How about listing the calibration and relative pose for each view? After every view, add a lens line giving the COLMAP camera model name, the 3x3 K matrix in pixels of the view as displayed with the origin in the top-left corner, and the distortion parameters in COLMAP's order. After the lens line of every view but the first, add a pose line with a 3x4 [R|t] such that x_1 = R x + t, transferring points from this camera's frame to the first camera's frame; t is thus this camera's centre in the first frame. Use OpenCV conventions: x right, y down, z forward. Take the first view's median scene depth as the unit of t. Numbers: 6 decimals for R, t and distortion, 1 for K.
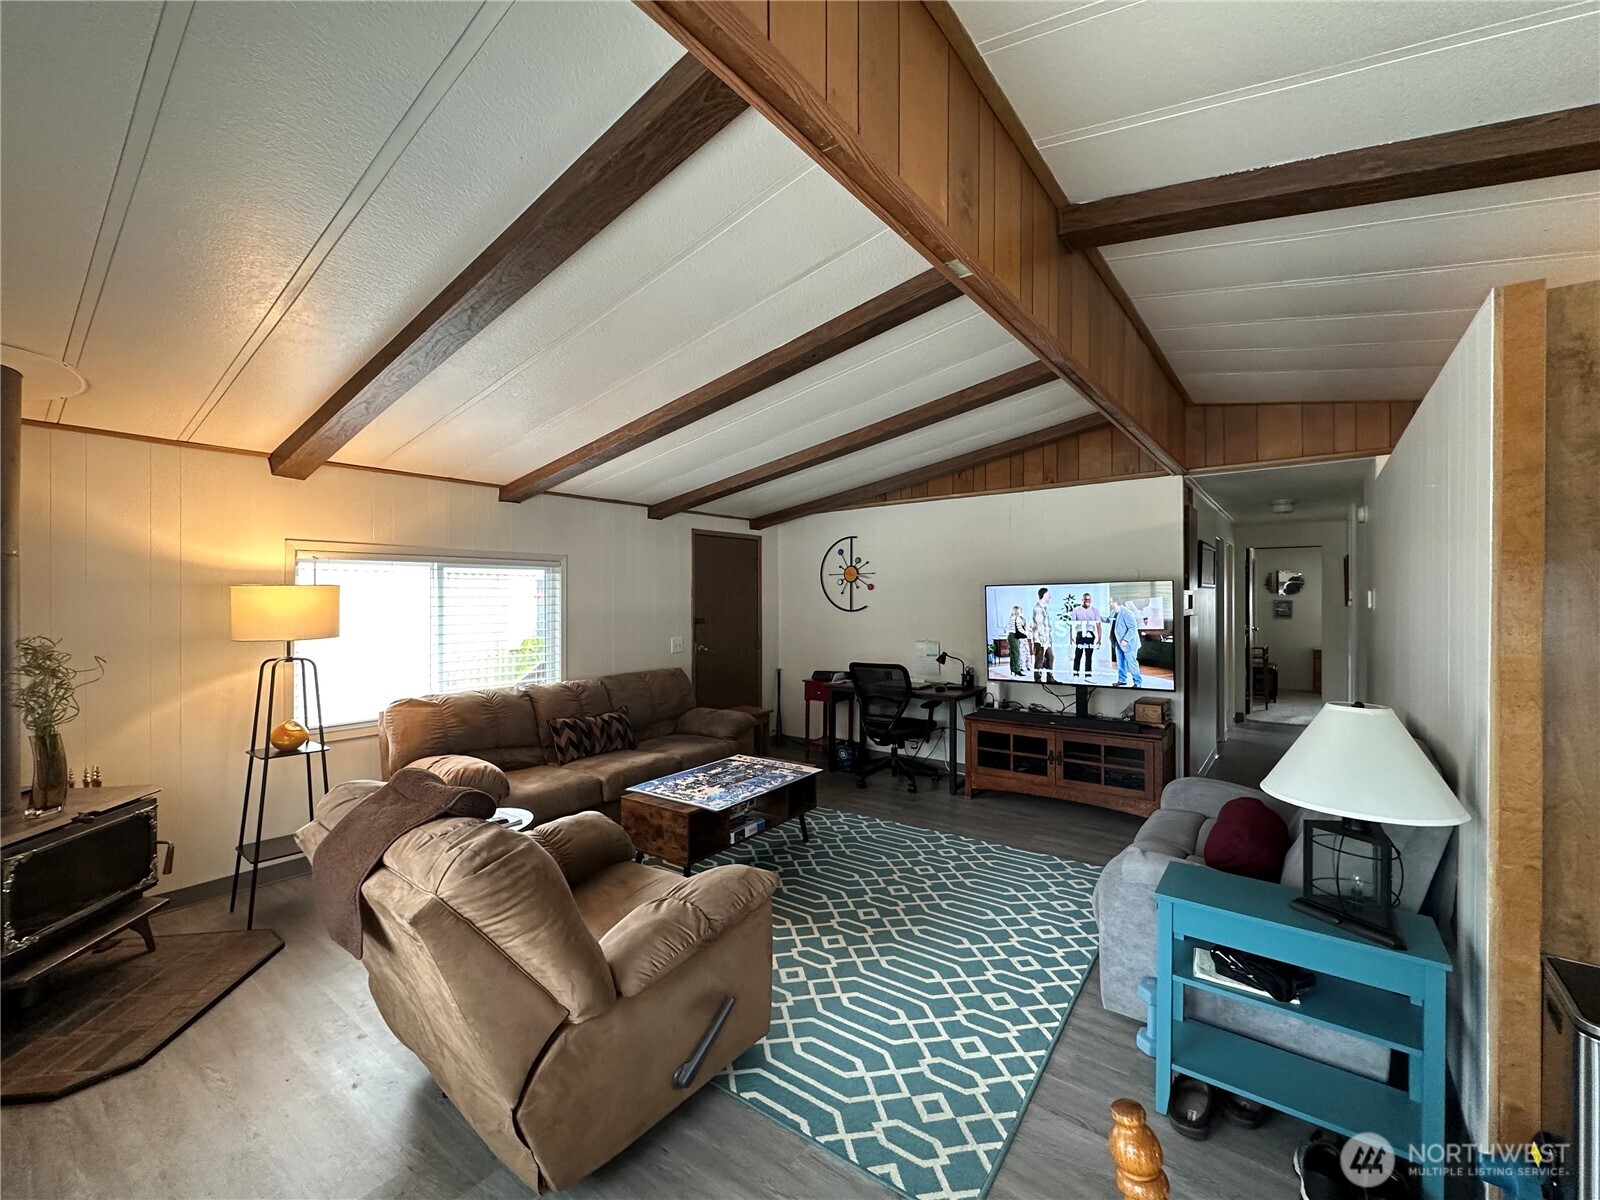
lens RADIAL K [[658.3, 0, 790.0], [0, 658.3, 605.1], [0, 0, 1]] dist [-0.001826, -0.000312]
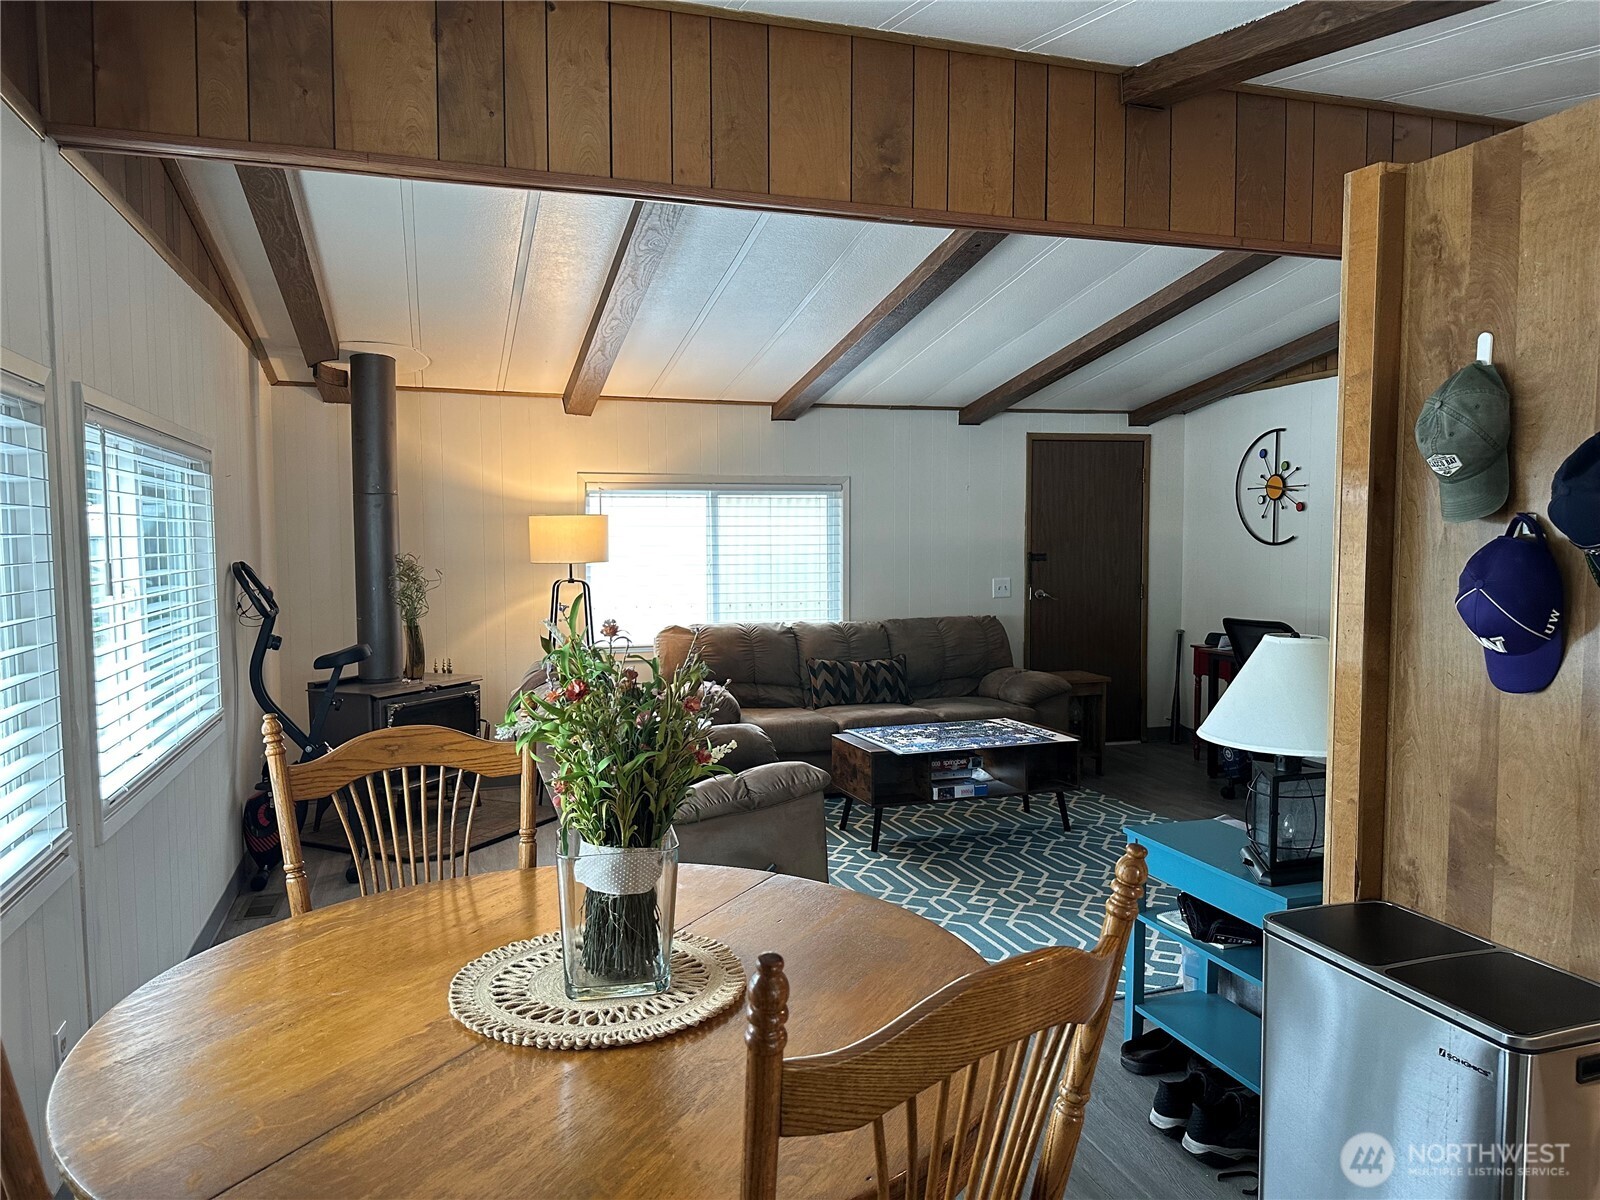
lens RADIAL K [[1109.8, 0, 804.0], [0, 1109.8, 592.9], [0, 0, 1]] dist [0.096031, -0.007194]
pose [[0.828940, 0.028579, -0.558607, 0.507101], [-0.002955, 0.998904, 0.046721, 0.009814], [0.559330, -0.037078, 0.828116, -0.288324]]
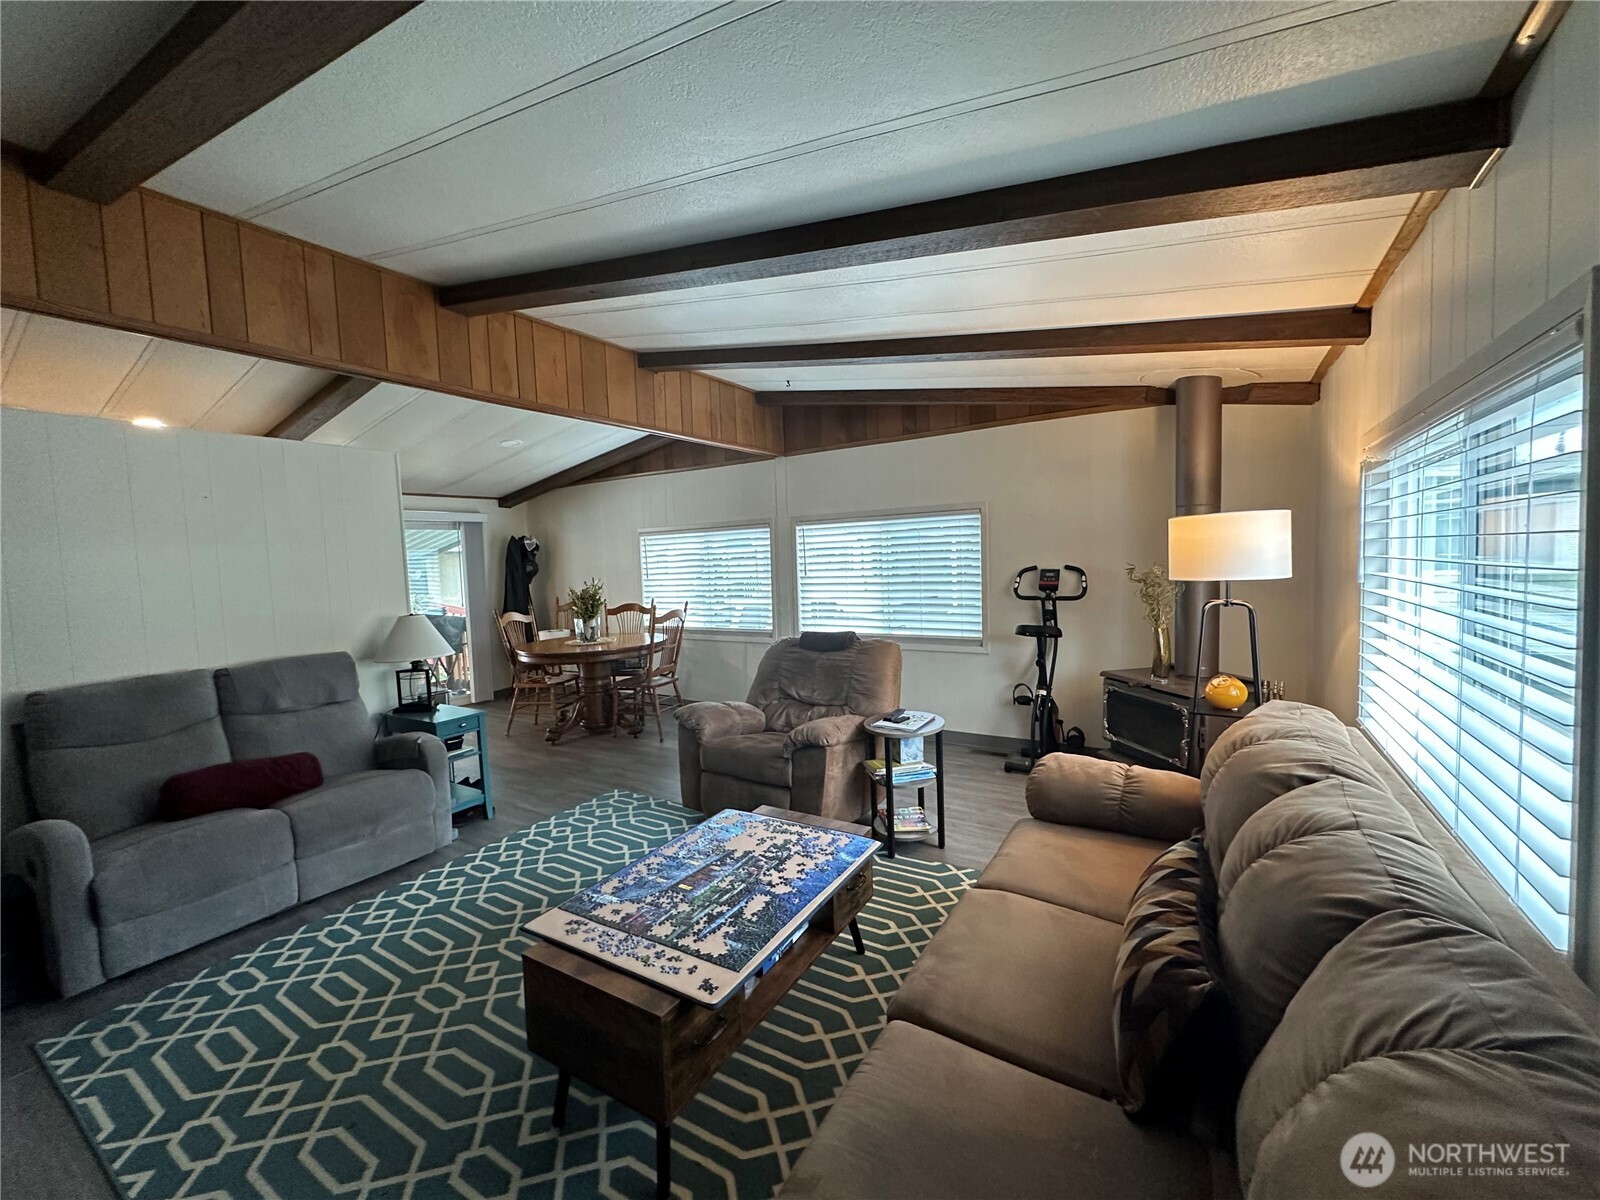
lens RADIAL K [[658.3, 0, 802.5], [0, 658.3, 601.9], [0, 0, 1]] dist [-0.001826, -0.000312]
pose [[-0.994512, 0.047068, -0.093438, -0.114088], [0.040429, 0.996605, 0.071716, -0.002166], [0.096496, 0.067545, -0.993039, 1.481091]]
